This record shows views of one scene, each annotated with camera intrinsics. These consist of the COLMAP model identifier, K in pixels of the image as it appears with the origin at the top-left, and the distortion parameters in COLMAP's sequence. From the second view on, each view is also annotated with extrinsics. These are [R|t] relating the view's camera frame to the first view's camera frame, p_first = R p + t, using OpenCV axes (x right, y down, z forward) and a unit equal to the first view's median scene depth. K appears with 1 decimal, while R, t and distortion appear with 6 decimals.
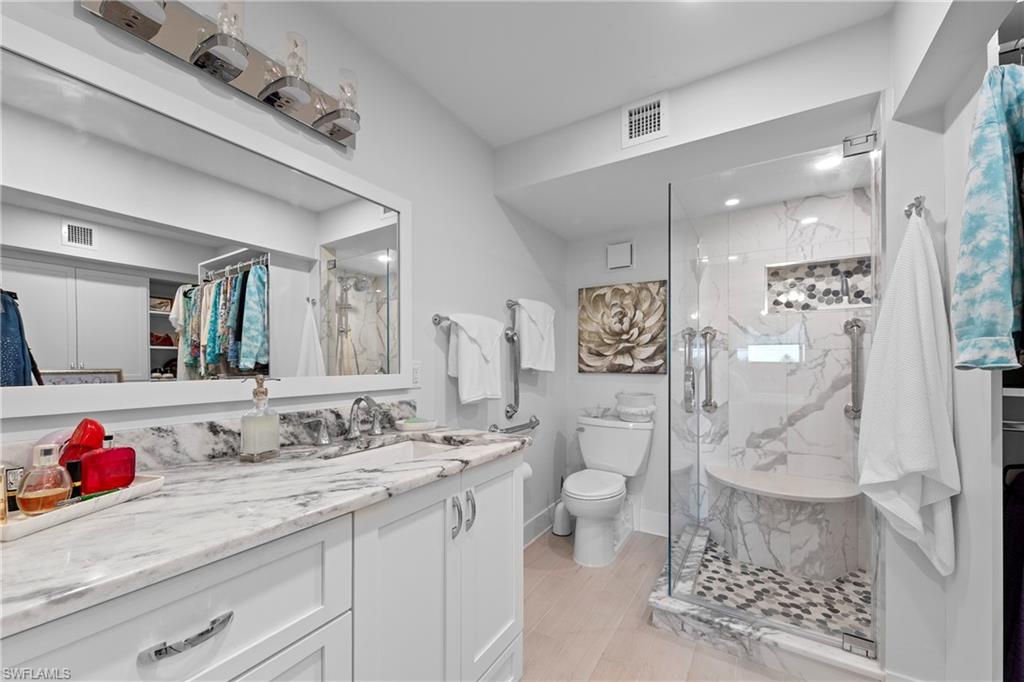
lens RADIAL K [[387.8, 0, 512.0], [0, 387.8, 360.0], [0, 0, 1]] dist [0.002006, -0.001062]
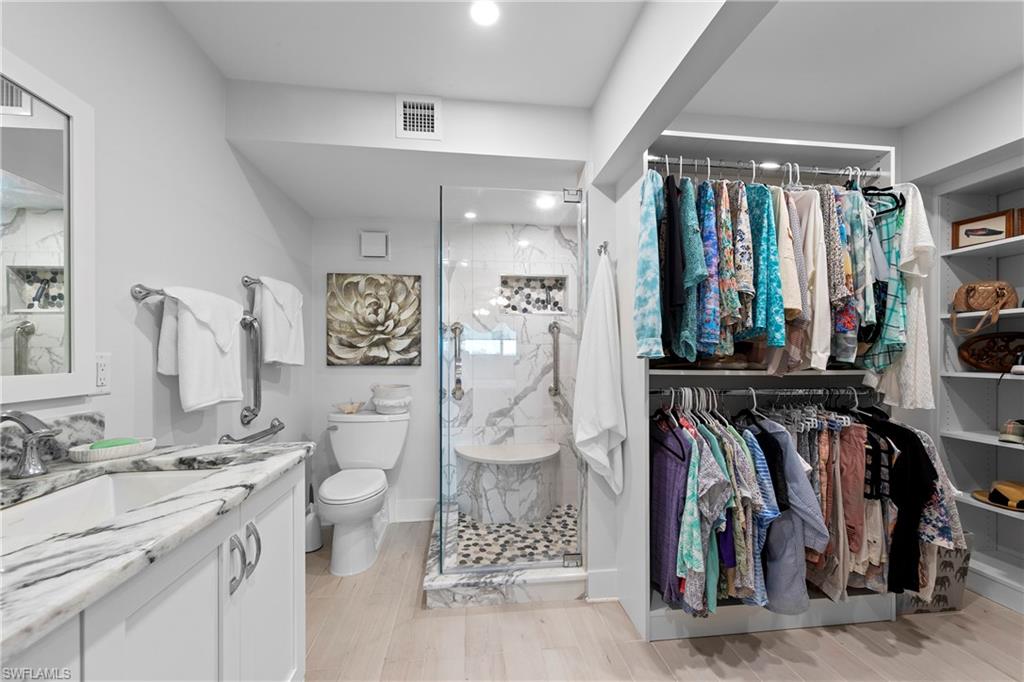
lens RADIAL K [[387.8, 0, 502.4], [0, 387.8, 352.4], [0, 0, 1]] dist [0.002006, -0.001062]
pose [[0.782300, 0.001538, 0.622900, -0.111486], [-0.001771, 0.999998, -0.000245, 0.001145], [-0.622899, -0.000912, 0.782302, 0.057652]]
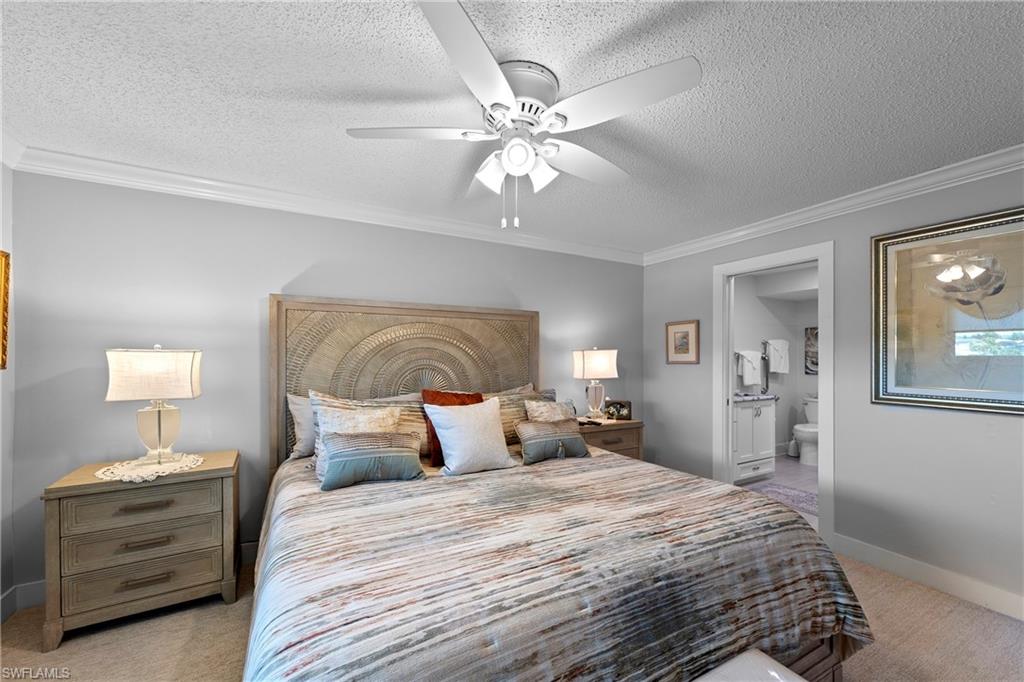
lens RADIAL K [[387.8, 0, 509.3], [0, 387.8, 354.9], [0, 0, 1]] dist [0.002006, -0.001062]
pose [[0.866208, 0.000449, -0.499684, -0.186558], [0.001186, 0.999995, 0.002955, -0.099373], [0.499683, -0.003152, 0.866203, -1.960114]]
